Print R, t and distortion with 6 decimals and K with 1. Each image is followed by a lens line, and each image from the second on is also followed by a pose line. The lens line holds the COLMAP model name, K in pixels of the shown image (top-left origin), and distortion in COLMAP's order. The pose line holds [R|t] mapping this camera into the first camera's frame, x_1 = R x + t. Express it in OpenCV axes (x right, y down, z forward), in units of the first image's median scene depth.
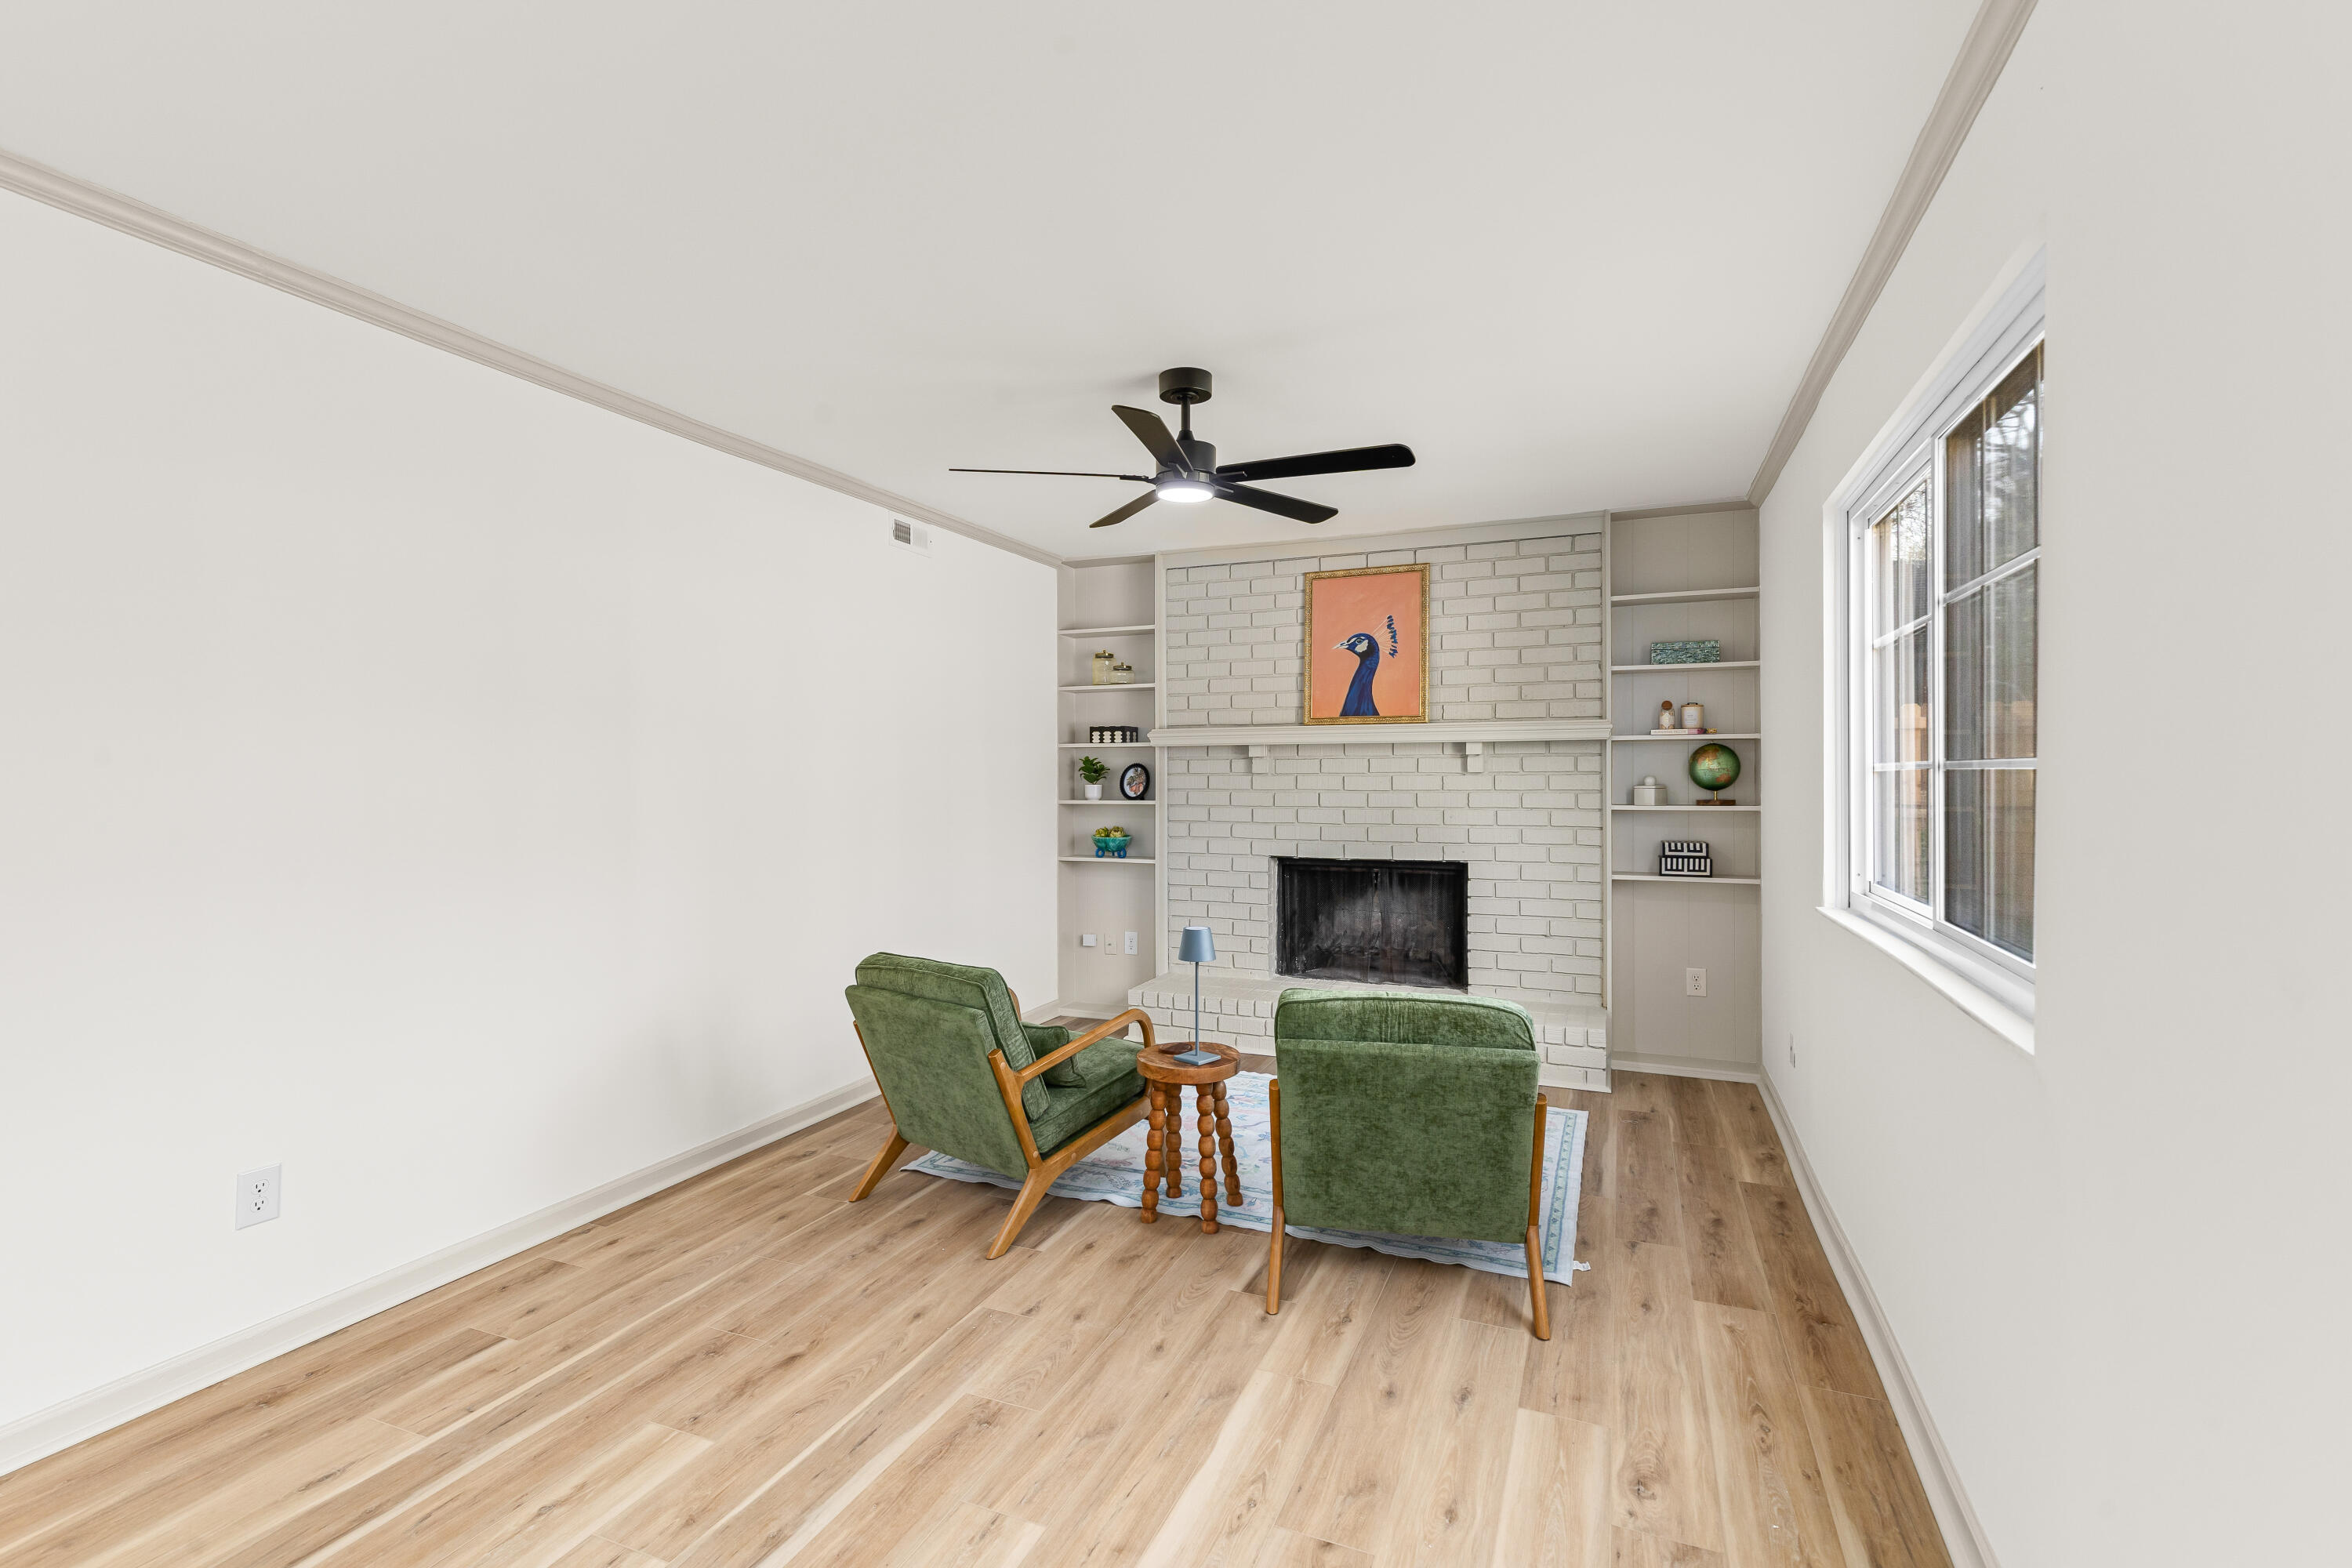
lens RADIAL K [[1057.8, 0, 1193.9], [0, 1057.8, 775.4], [0, 0, 1]] dist [0.002909, 0.000252]
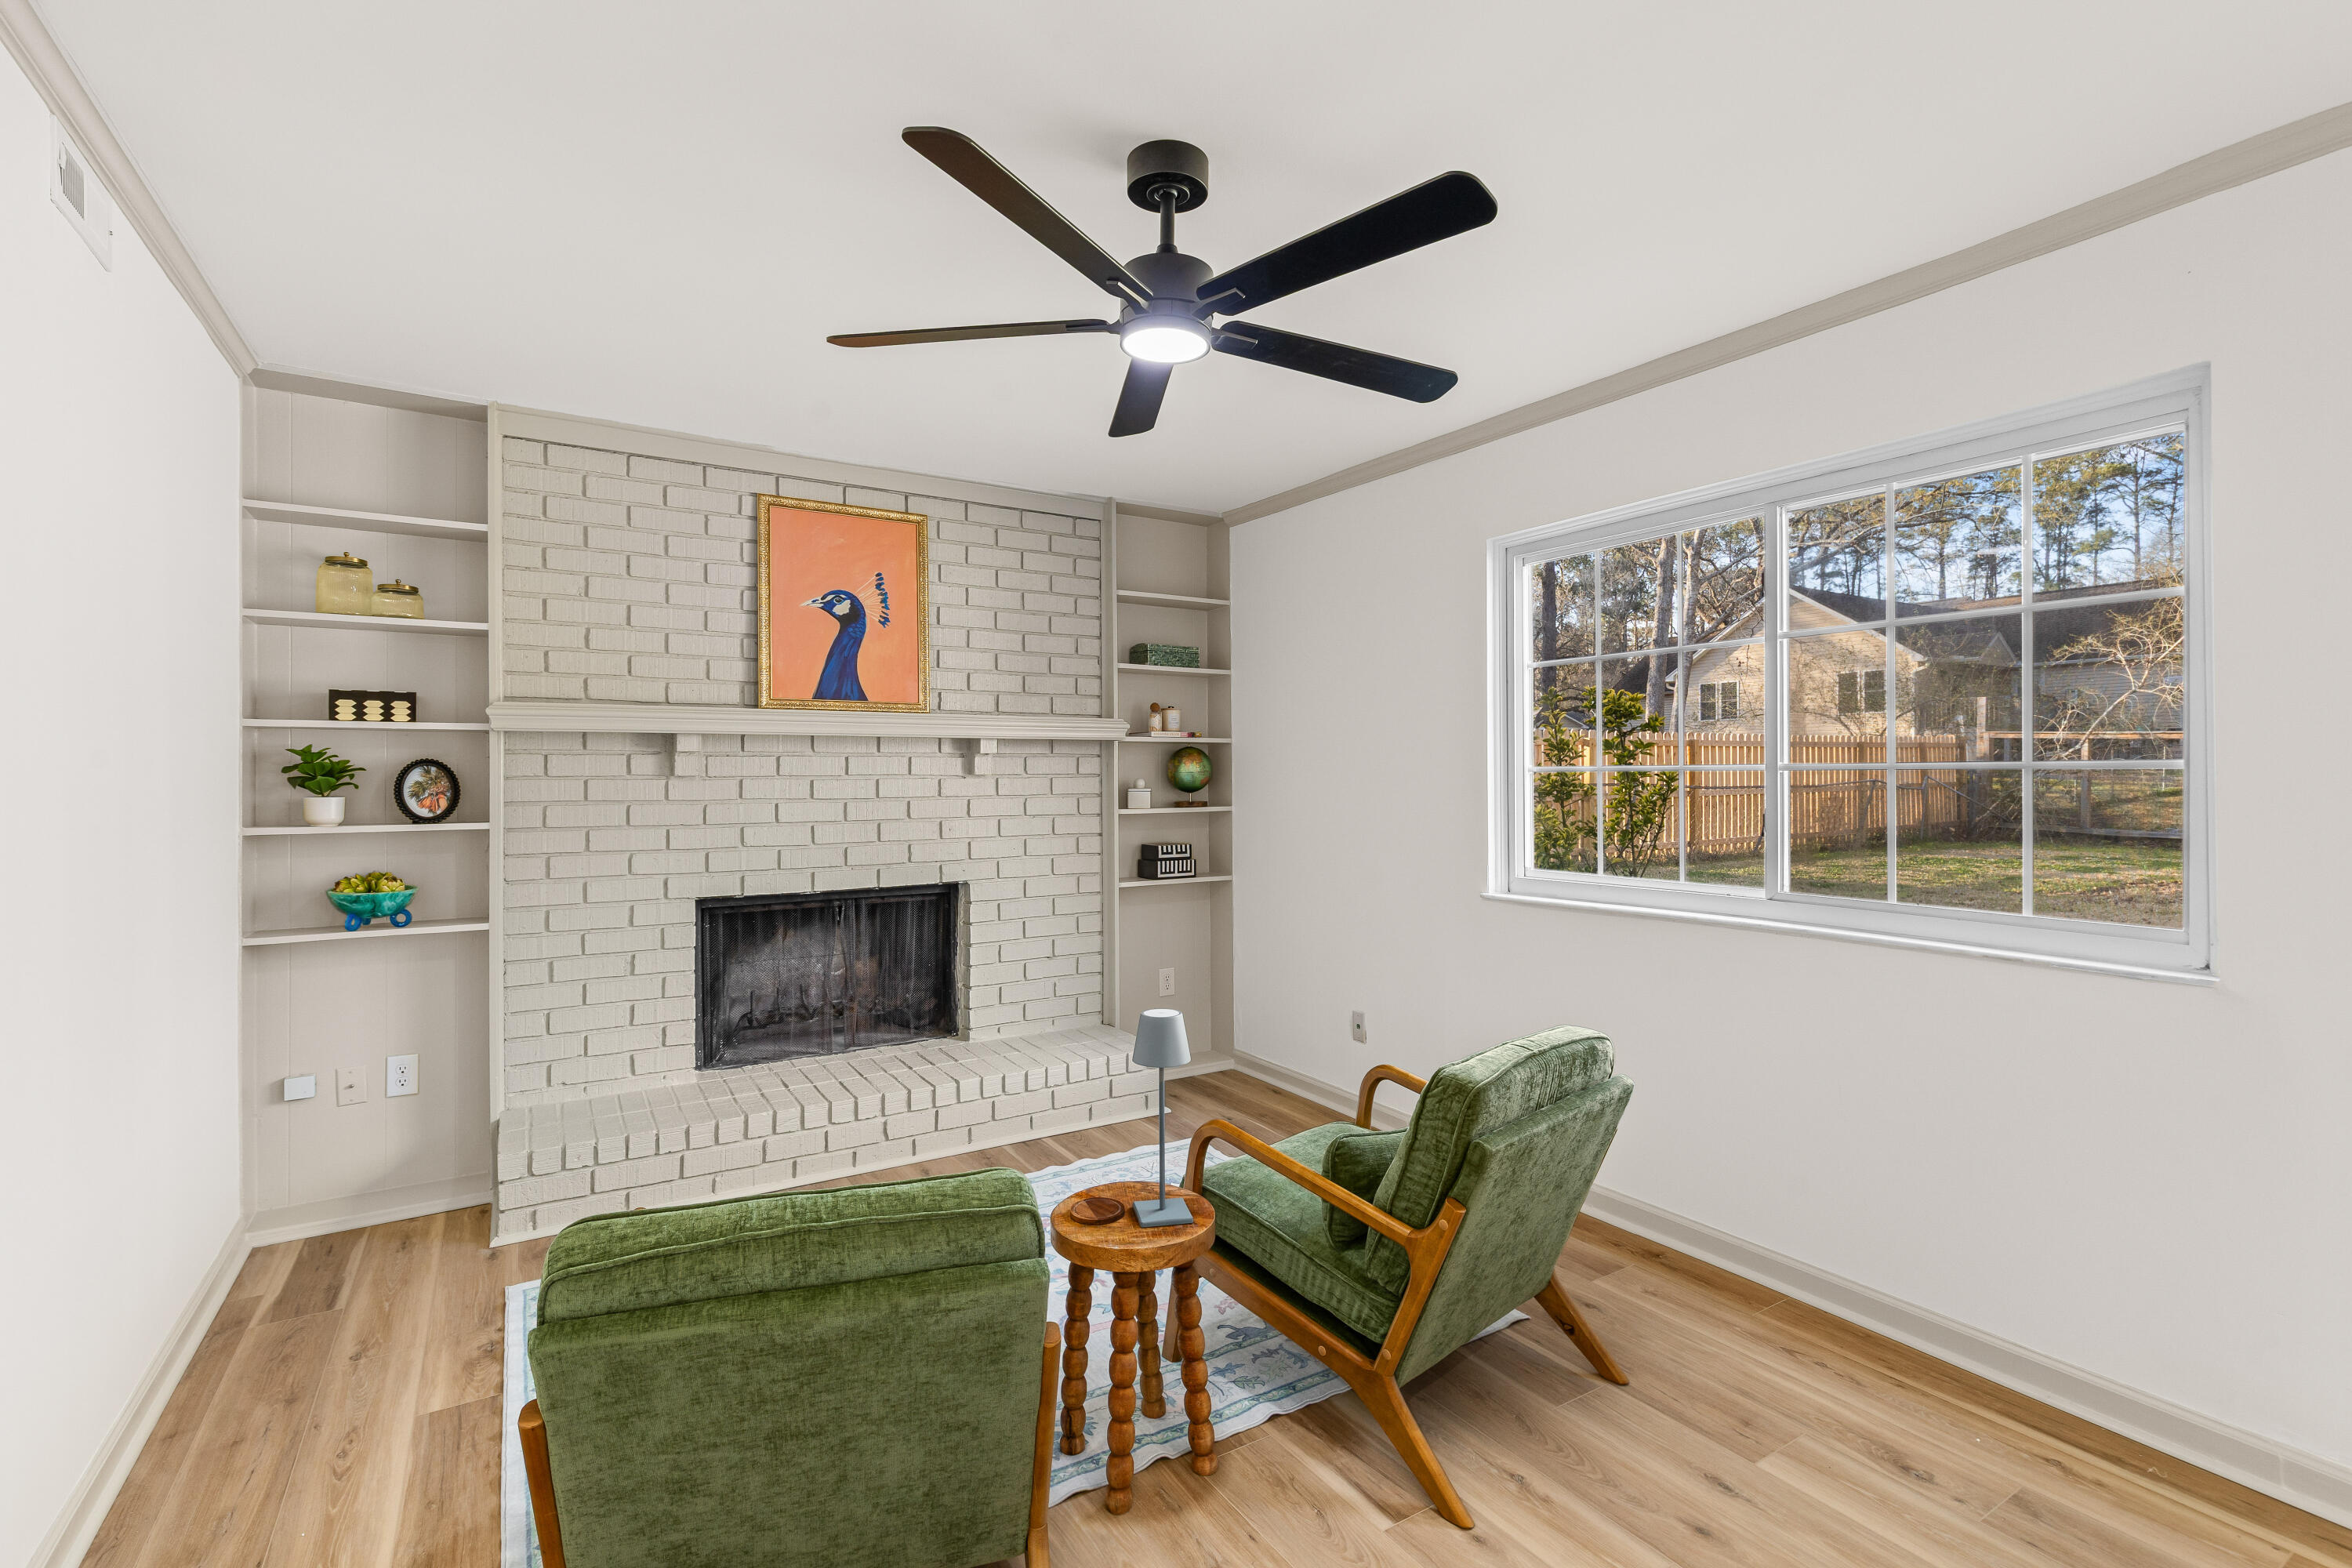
lens RADIAL K [[1057.8, 0, 1172.9], [0, 1057.8, 771.5], [0, 0, 1]] dist [0.002909, 0.000252]
pose [[0.583373, 0.002700, 0.812200, -0.323877], [0.001502, 0.999989, -0.004403, -0.001598], [-0.812203, 0.003788, 0.583362, 0.379868]]
